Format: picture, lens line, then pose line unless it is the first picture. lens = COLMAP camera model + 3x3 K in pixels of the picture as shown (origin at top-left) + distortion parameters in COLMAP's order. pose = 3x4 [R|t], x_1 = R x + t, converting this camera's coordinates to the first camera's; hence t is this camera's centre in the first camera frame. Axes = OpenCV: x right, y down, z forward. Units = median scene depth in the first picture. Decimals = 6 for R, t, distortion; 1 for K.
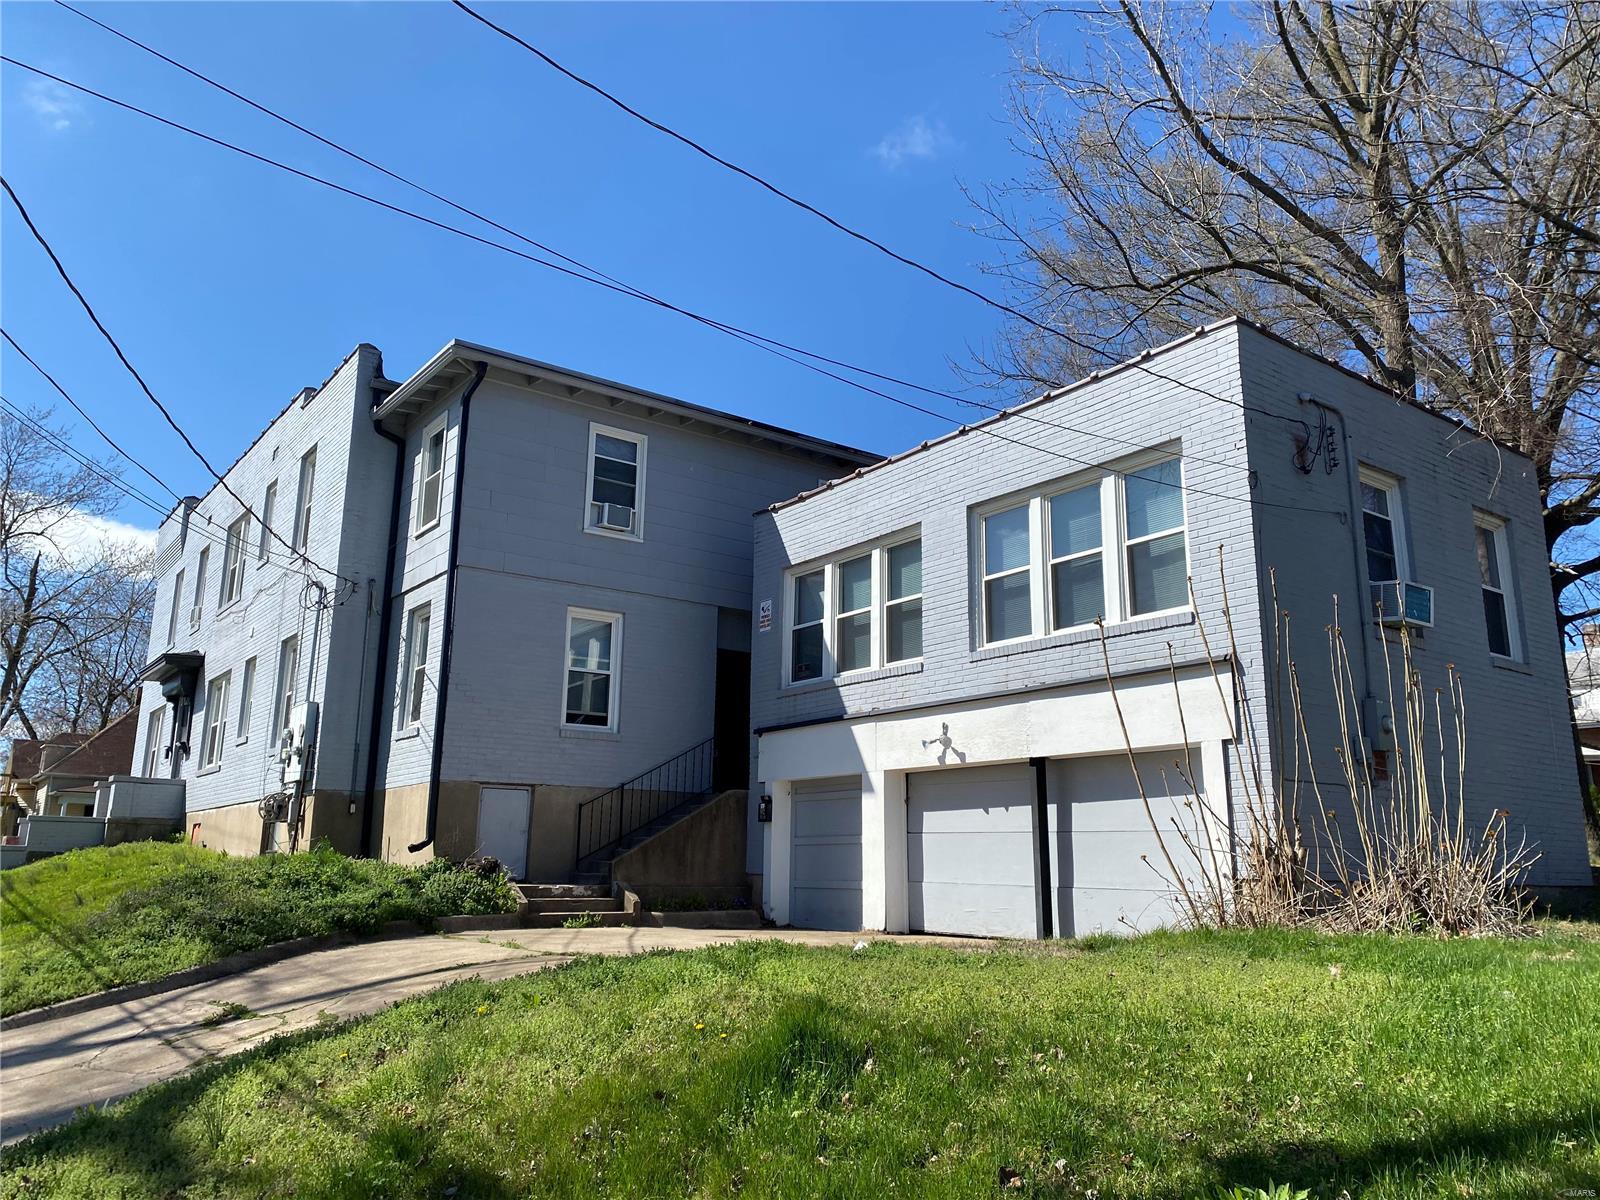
lens RADIAL K [[1214.0, 0, 800.0], [0, 1214.0, 600.0], [0, 0, 1]] dist [0.000801, -0.000095]
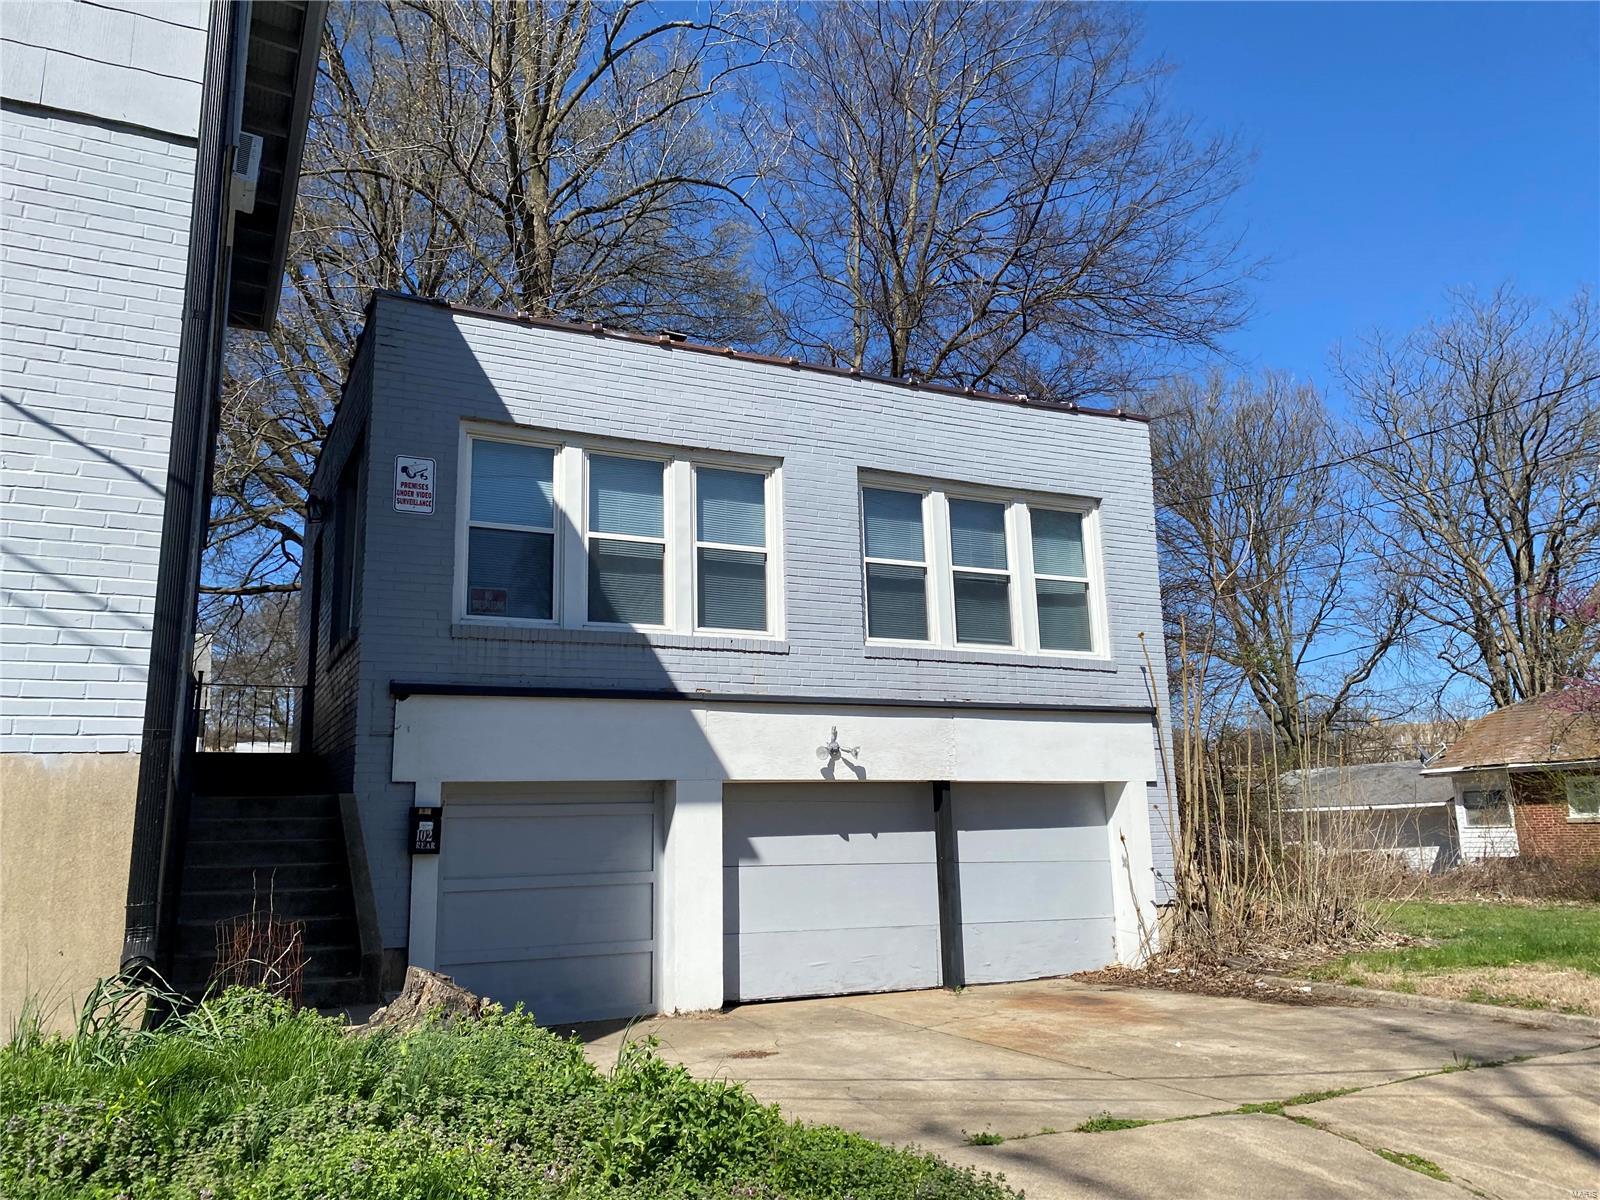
lens RADIAL K [[1214.0, 0, 800.0], [0, 1214.0, 600.0], [0, 0, 1]] dist [0.000801, -0.000095]
pose [[0.180232, 0.177097, 0.967550, -0.684992], [-0.192134, 0.971049, -0.141947, 0.142622], [-0.964677, -0.160316, 0.209041, 0.901876]]
